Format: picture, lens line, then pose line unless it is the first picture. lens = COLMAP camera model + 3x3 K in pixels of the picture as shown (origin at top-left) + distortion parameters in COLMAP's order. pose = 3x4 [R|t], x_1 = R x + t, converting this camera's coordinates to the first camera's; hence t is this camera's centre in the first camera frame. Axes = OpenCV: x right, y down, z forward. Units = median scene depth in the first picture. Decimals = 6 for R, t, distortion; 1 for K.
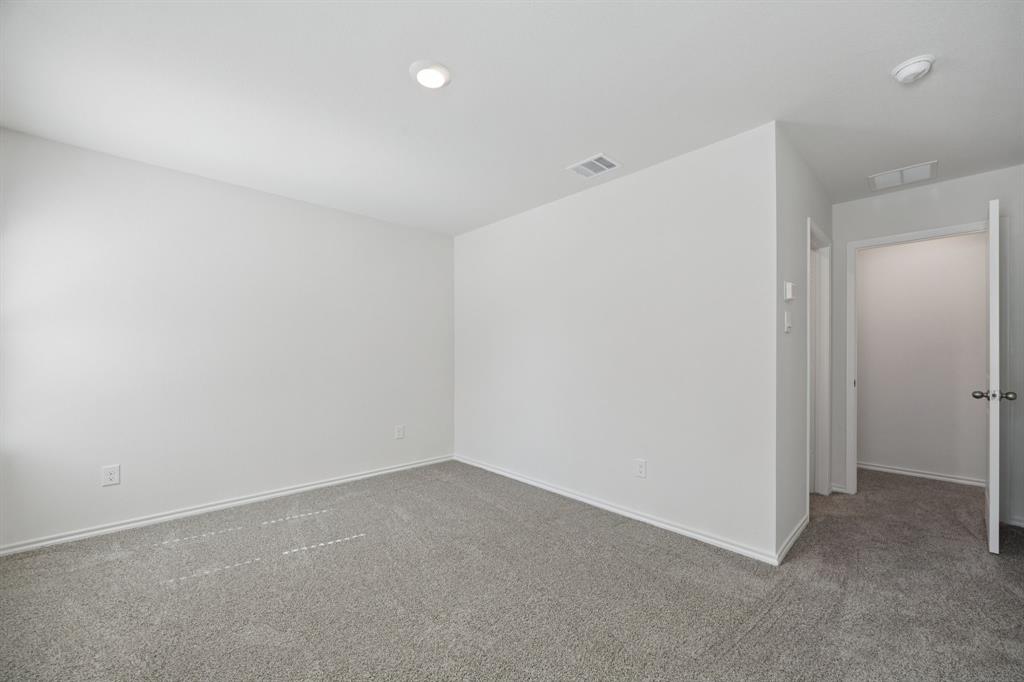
lens RADIAL K [[391.6, 0, 510.3], [0, 391.6, 355.0], [0, 0, 1]] dist [-0.001168, -0.000091]
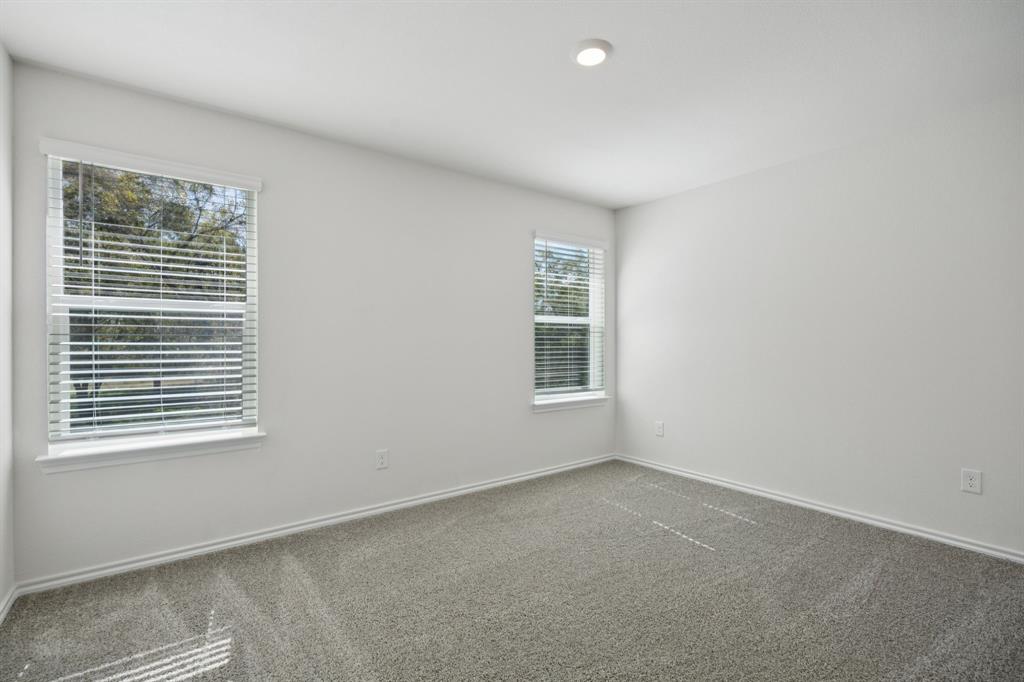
lens RADIAL K [[469.1, 0, 512.0], [0, 469.1, 341.0], [0, 0, 1]] dist [-0.012431, -0.000309]
pose [[-0.110823, -0.002102, -0.993838, 0.662792], [-0.000318, 0.999998, -0.002079, -0.000032], [0.993840, 0.000086, -0.110824, 0.636918]]
